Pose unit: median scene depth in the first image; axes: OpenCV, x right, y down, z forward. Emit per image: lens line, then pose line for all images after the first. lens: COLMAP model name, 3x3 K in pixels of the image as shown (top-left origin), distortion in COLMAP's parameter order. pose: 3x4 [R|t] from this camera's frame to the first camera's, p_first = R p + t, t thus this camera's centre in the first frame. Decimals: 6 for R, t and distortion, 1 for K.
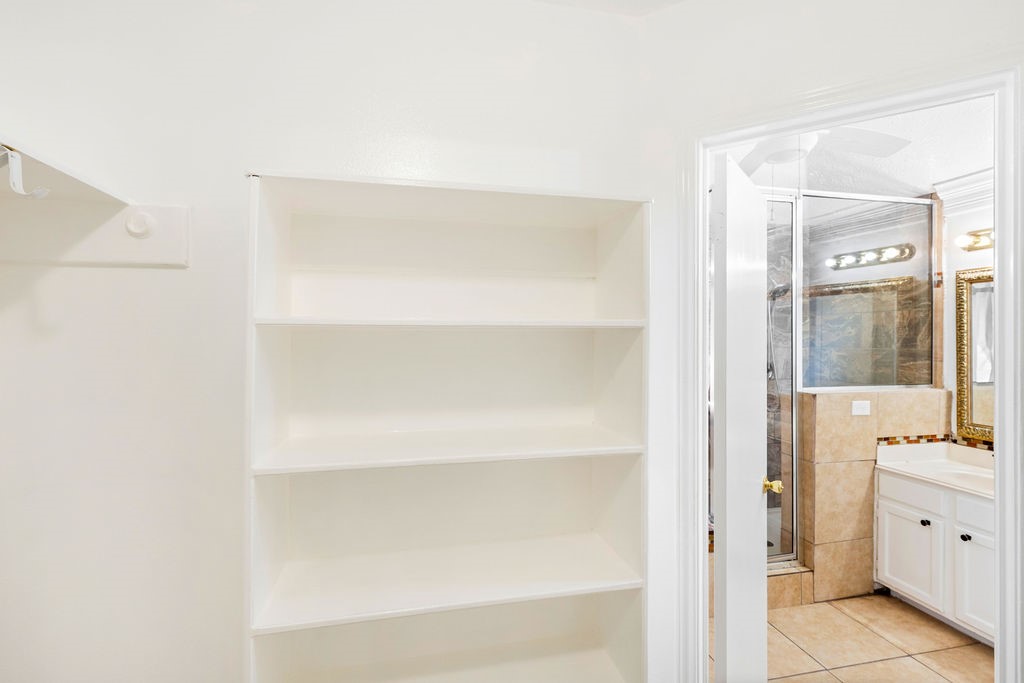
lens RADIAL K [[467.2, 0, 509.6], [0, 467.2, 336.3], [0, 0, 1]] dist [0.001107, 0.000436]
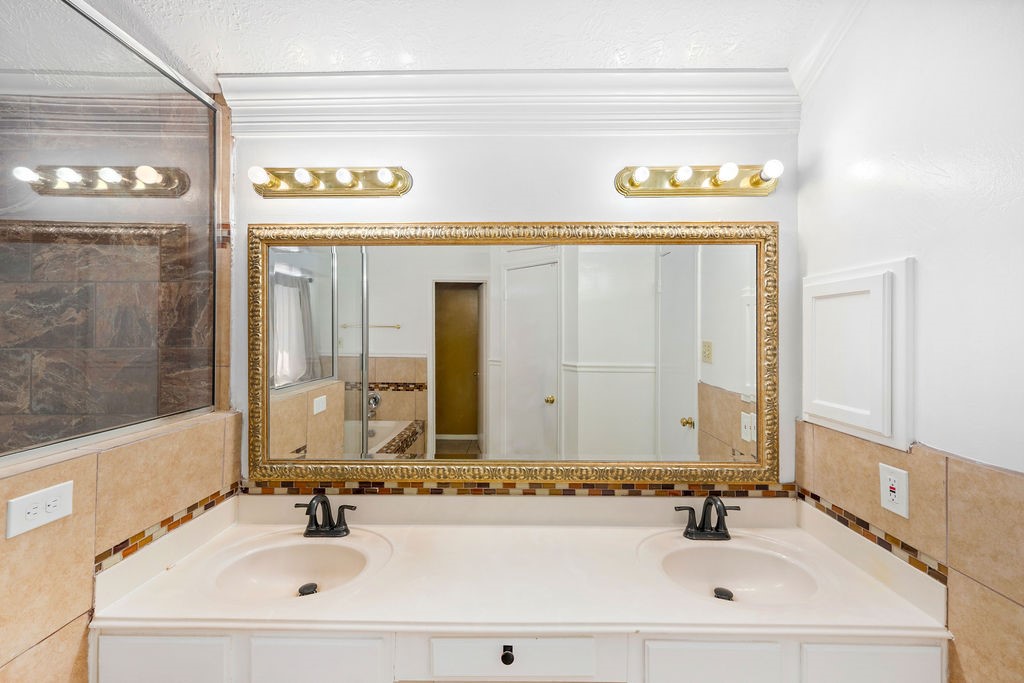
lens RADIAL K [[415.9, 0, 512.3], [0, 415.9, 331.7], [0, 0, 1]] dist [-0.002229, -0.000195]
pose [[0.229251, 0.000385, 0.973367, 0.464615], [-0.003625, 0.999993, 0.000458, 0.005250], [-0.973361, -0.003634, 0.229251, 0.496951]]
